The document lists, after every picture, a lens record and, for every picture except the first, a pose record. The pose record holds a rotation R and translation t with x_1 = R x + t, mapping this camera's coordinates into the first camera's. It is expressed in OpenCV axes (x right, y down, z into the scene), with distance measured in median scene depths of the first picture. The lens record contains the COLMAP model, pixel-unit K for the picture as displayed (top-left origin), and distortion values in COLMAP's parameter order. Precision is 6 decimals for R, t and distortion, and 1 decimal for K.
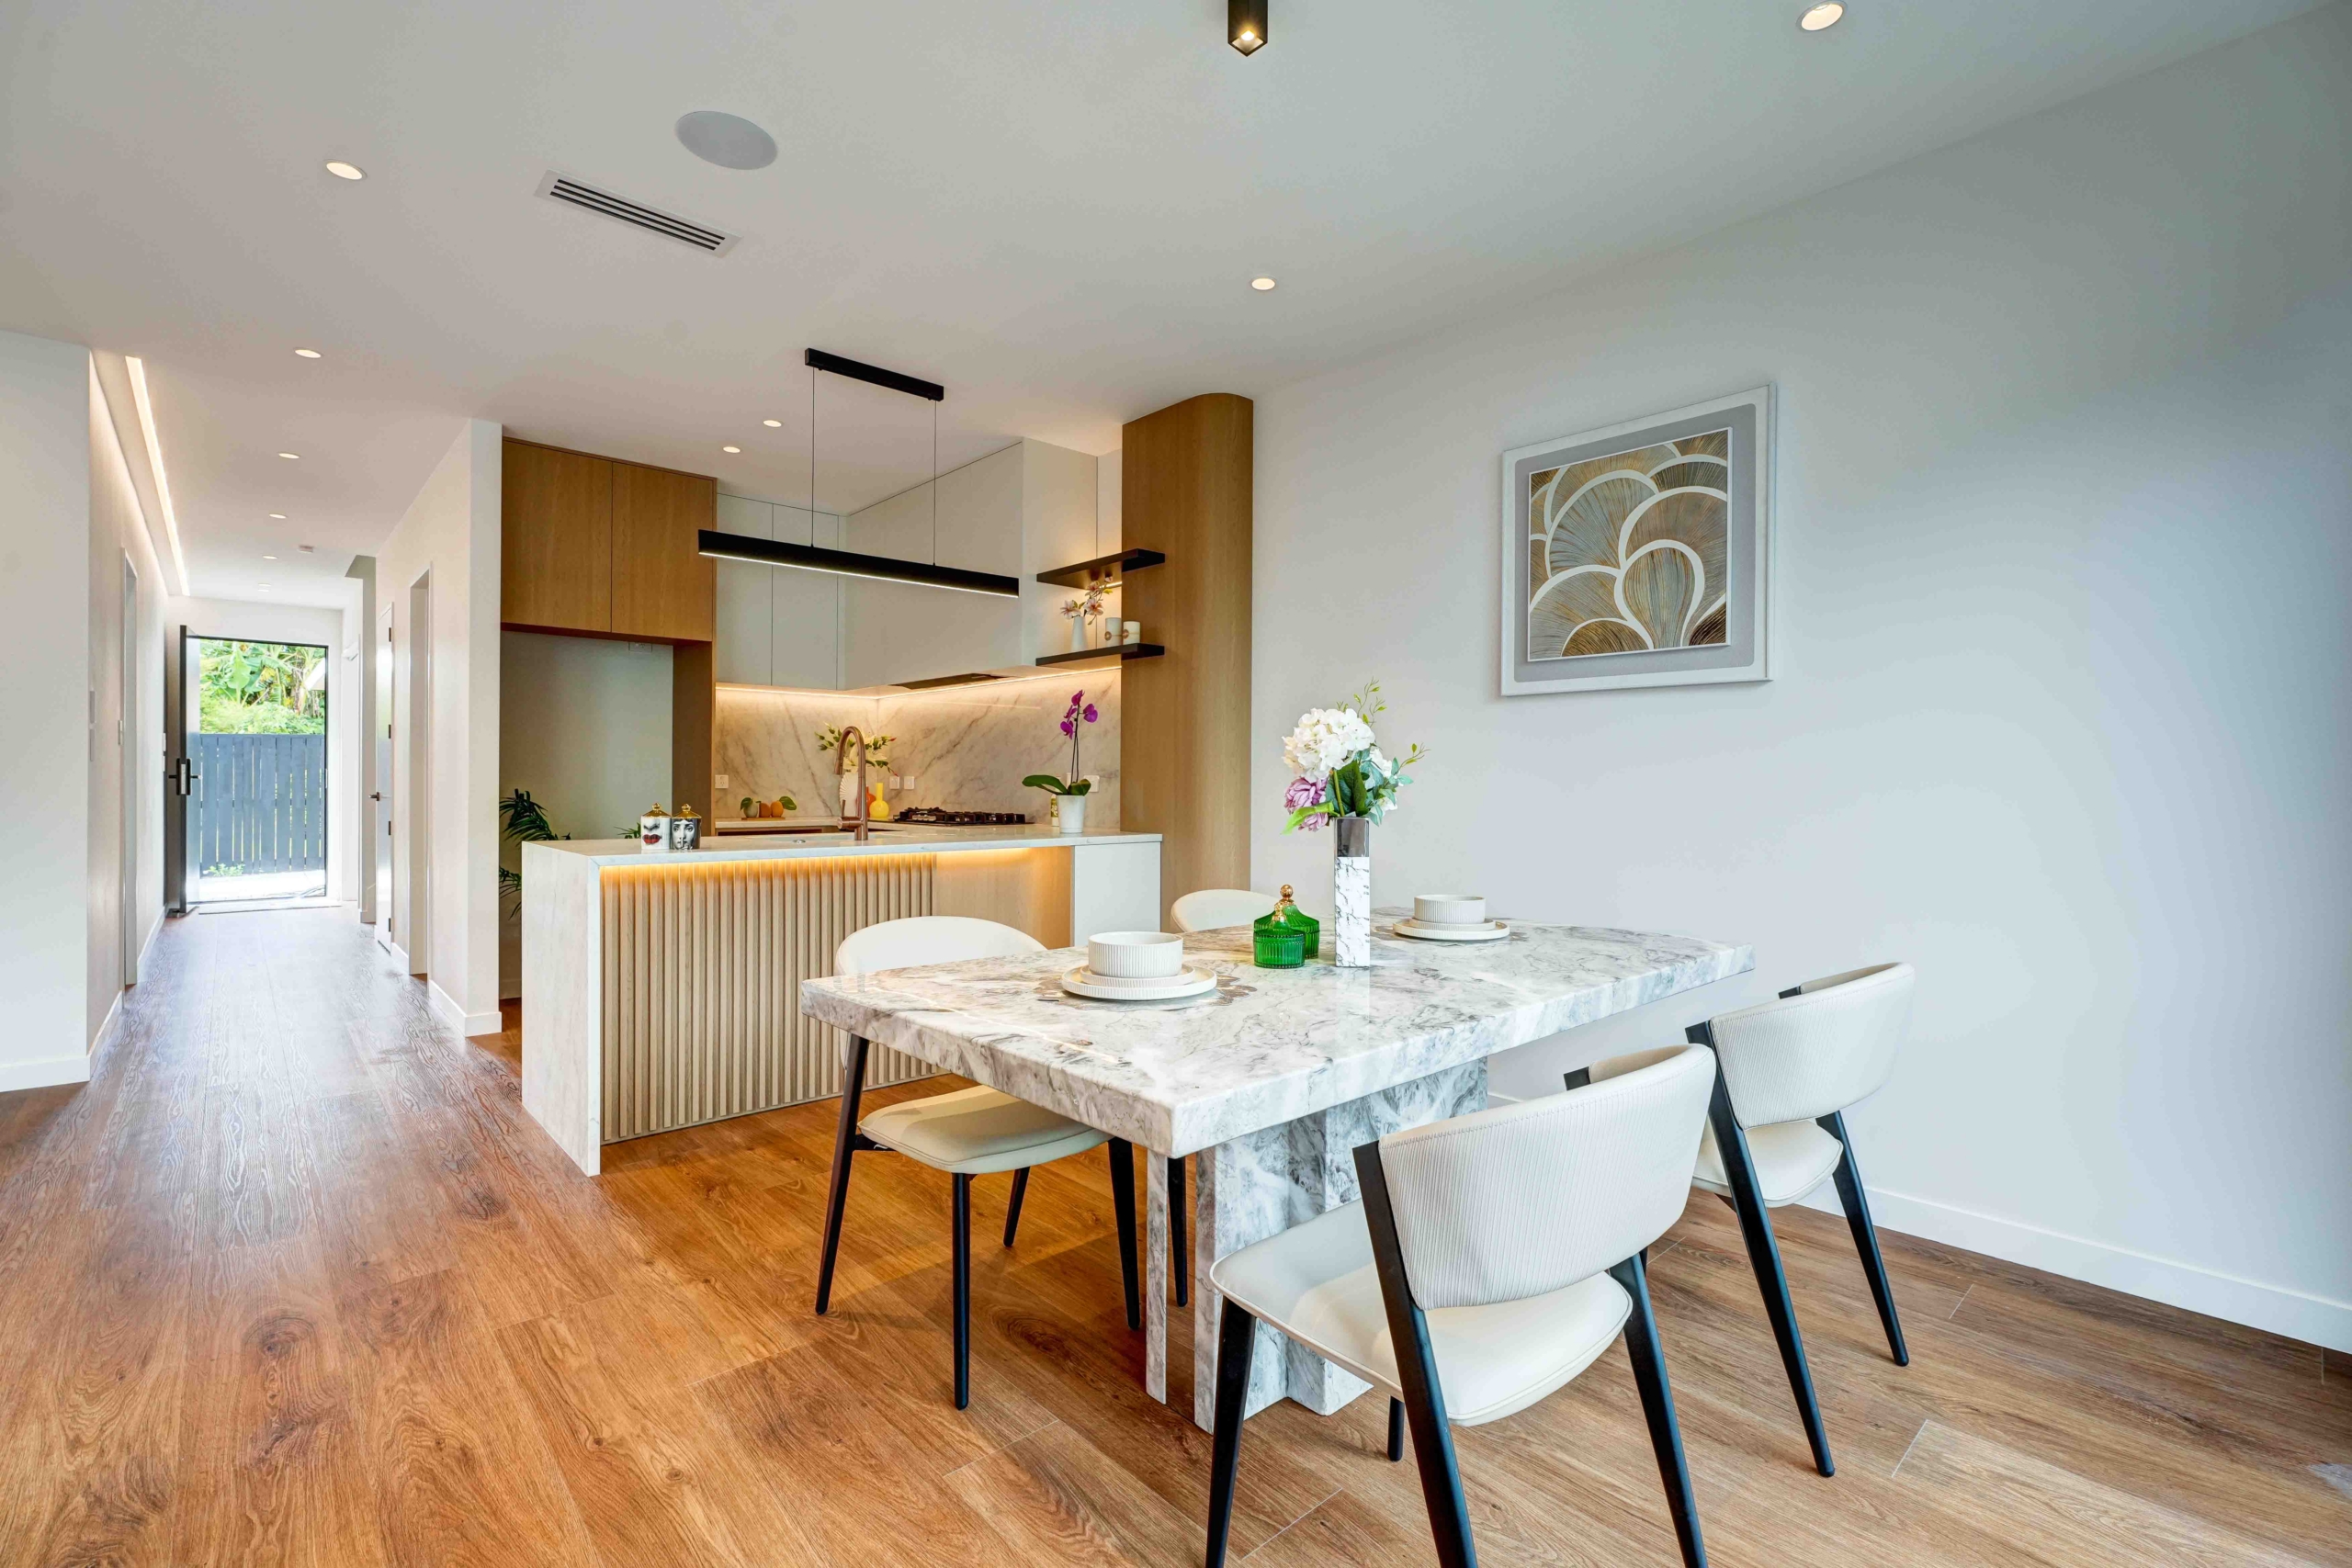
lens RADIAL K [[1049.2, 0, 1171.2], [0, 1049.2, 784.5], [0, 0, 1]] dist [-0.001251, -0.000427]
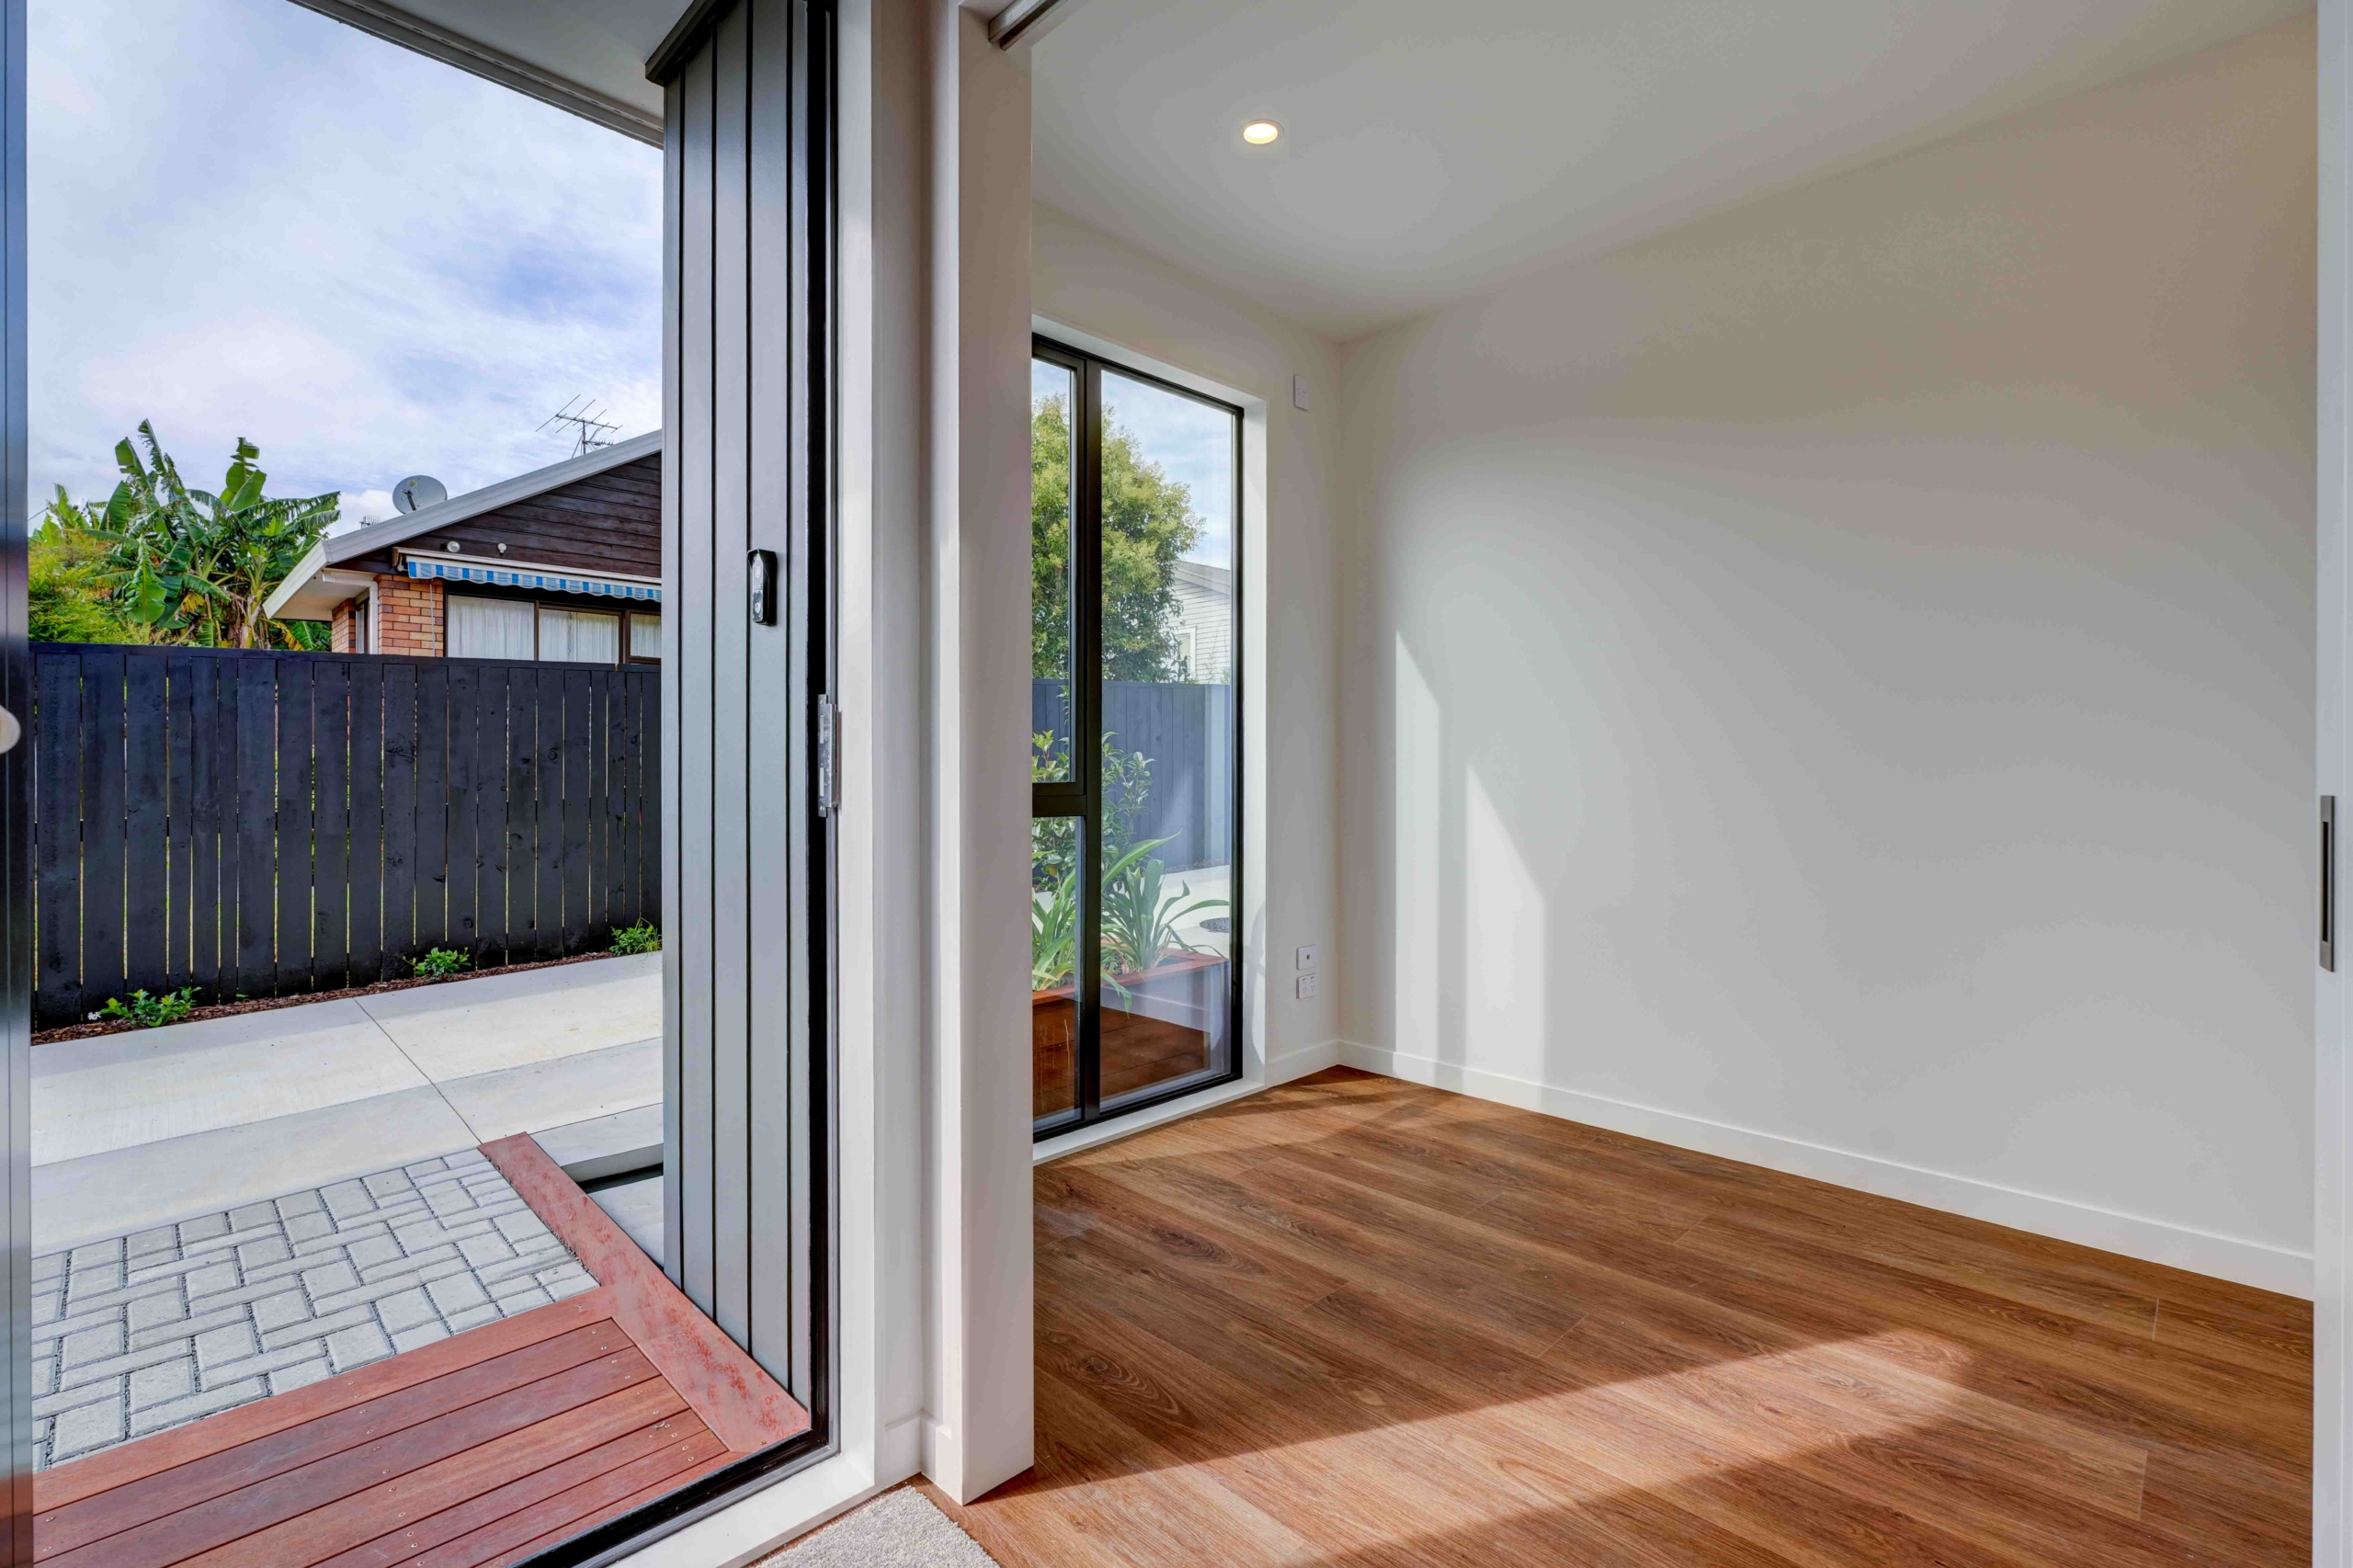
lens RADIAL K [[1058.7, 0, 1173.0], [0, 1058.7, 760.0], [0, 0, 1]] dist [-0.001215, -0.000290]
pose [[0.998717, -0.002587, 0.050581, -0.897156], [0.002779, 0.999989, -0.003735, -0.006146], [-0.050570, 0.003871, 0.998713, 0.975373]]
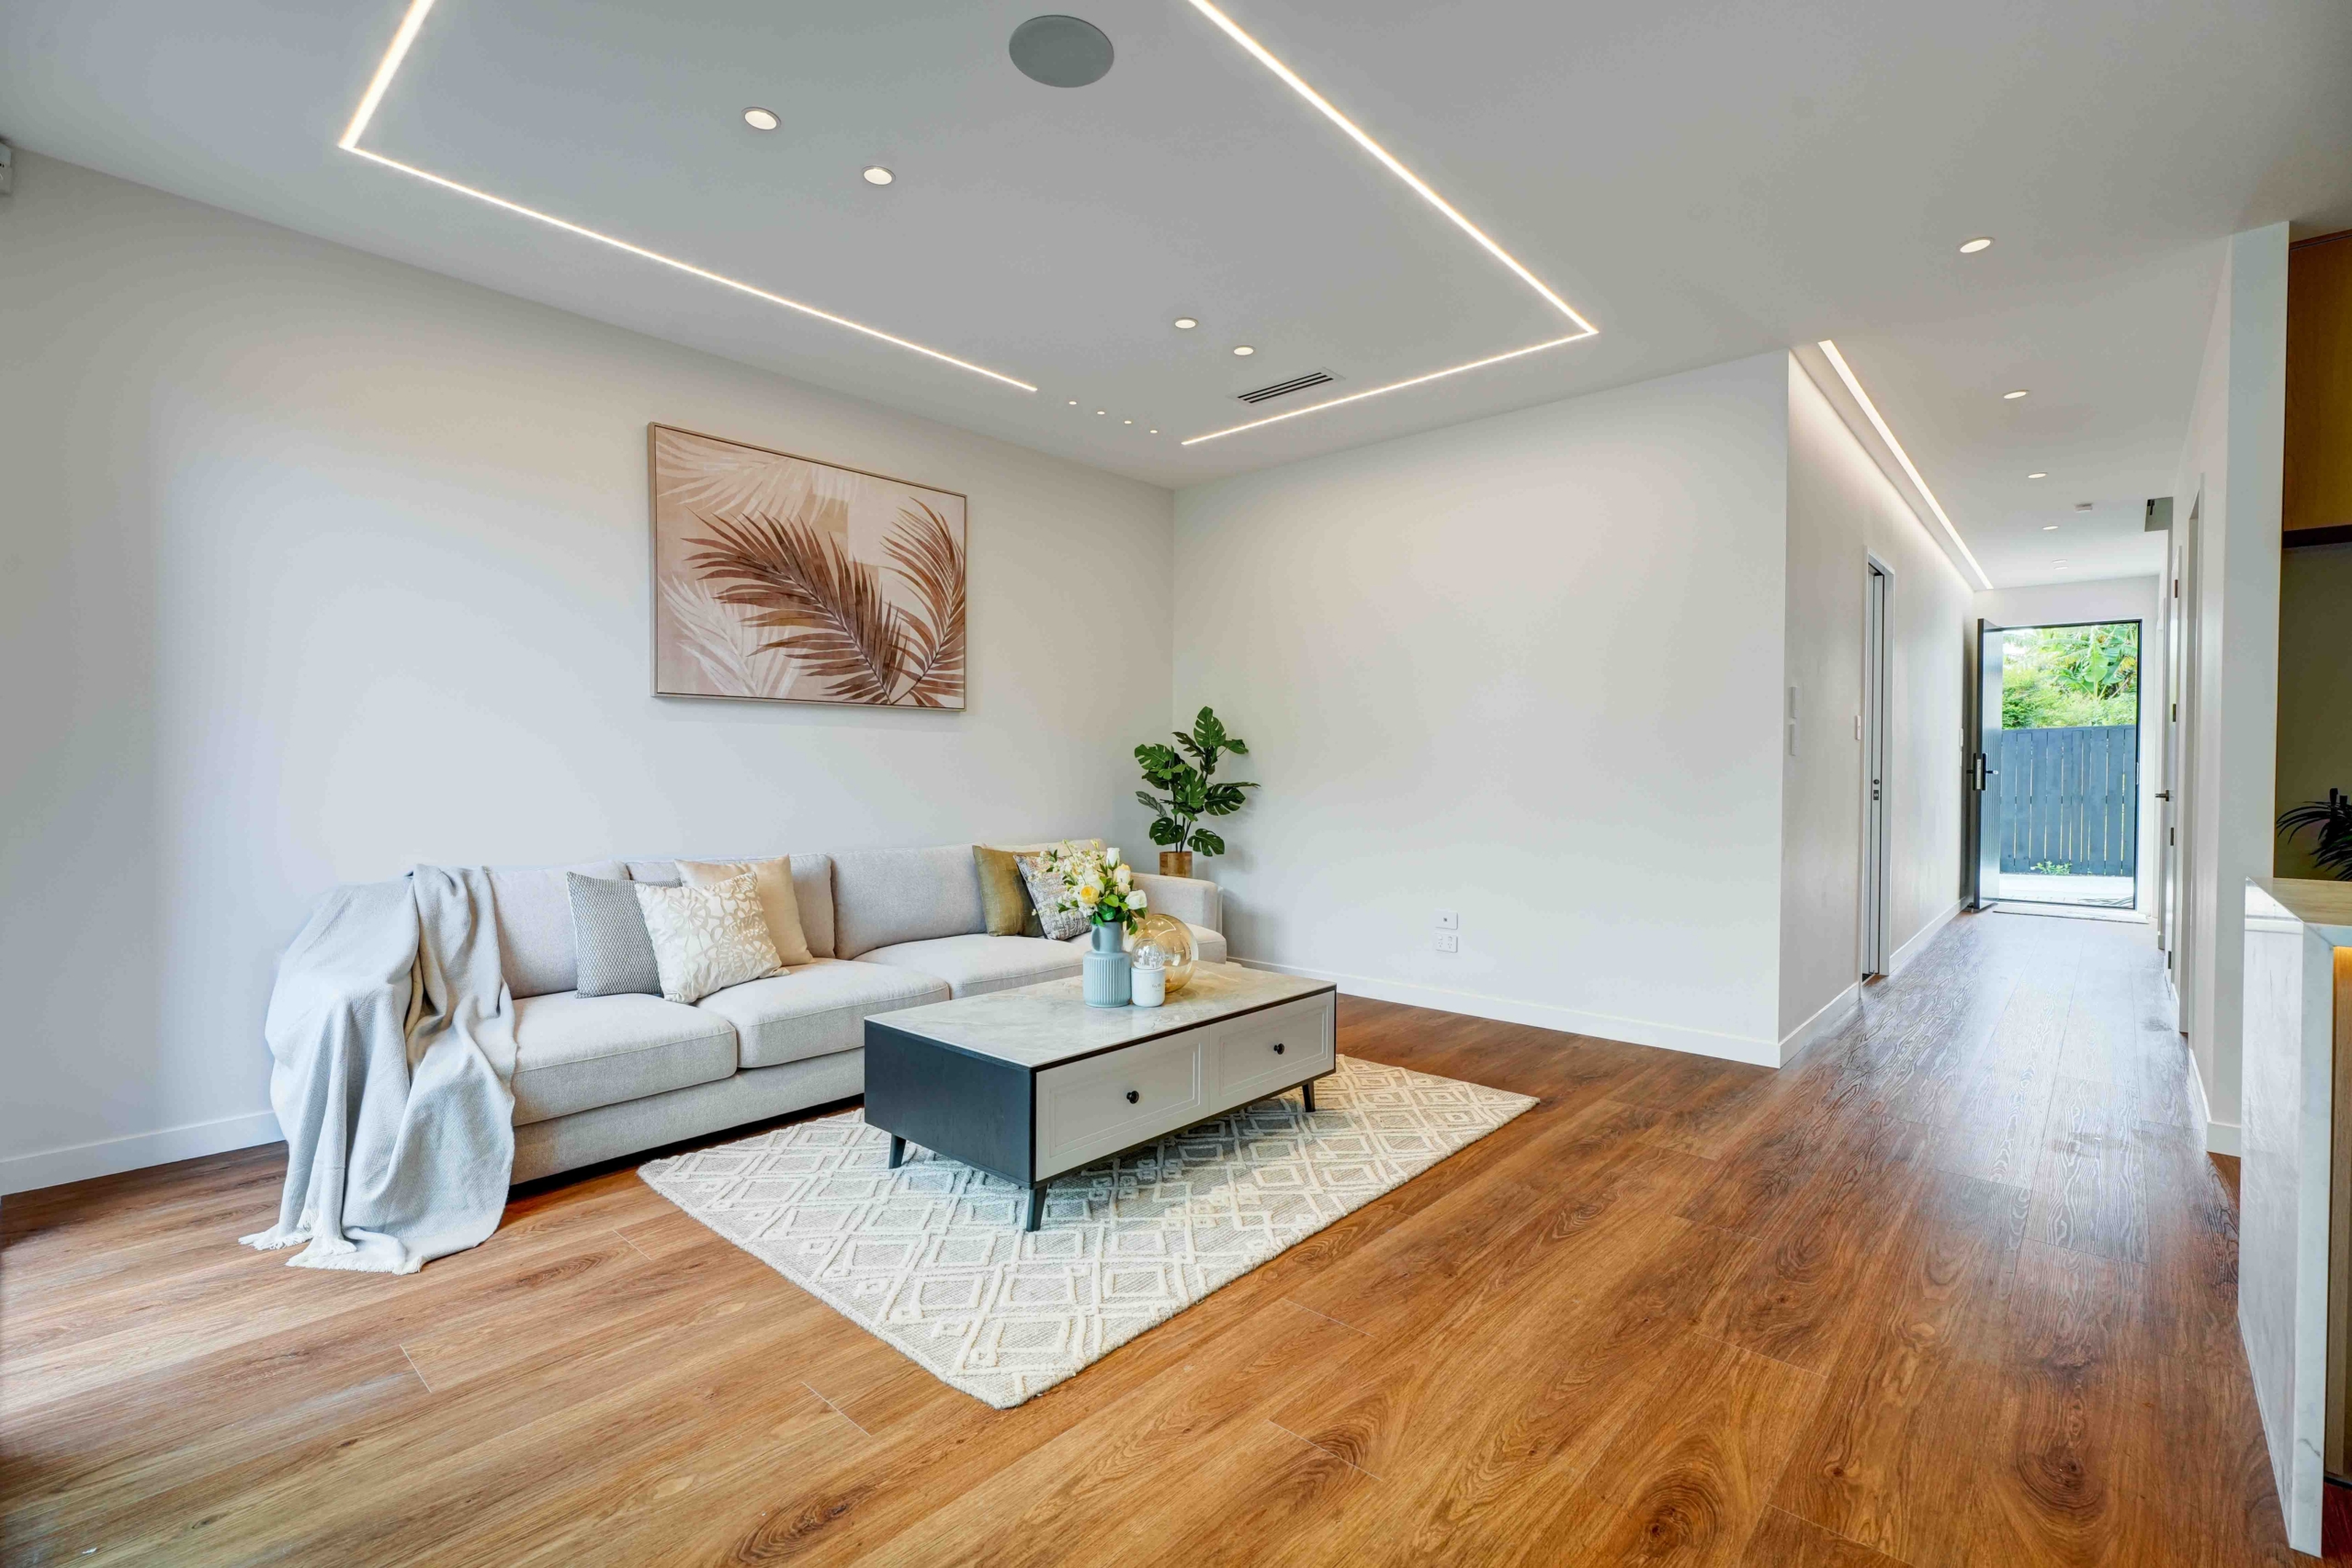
lens RADIAL K [[1049.2, 0, 1171.2], [0, 1049.2, 784.5], [0, 0, 1]] dist [-0.001251, -0.000427]
pose [[0.107351, 0.017241, -0.994072, -0.035952], [-0.012727, 0.999792, 0.015966, -0.001374], [0.994140, 0.010937, 0.107548, 0.129314]]
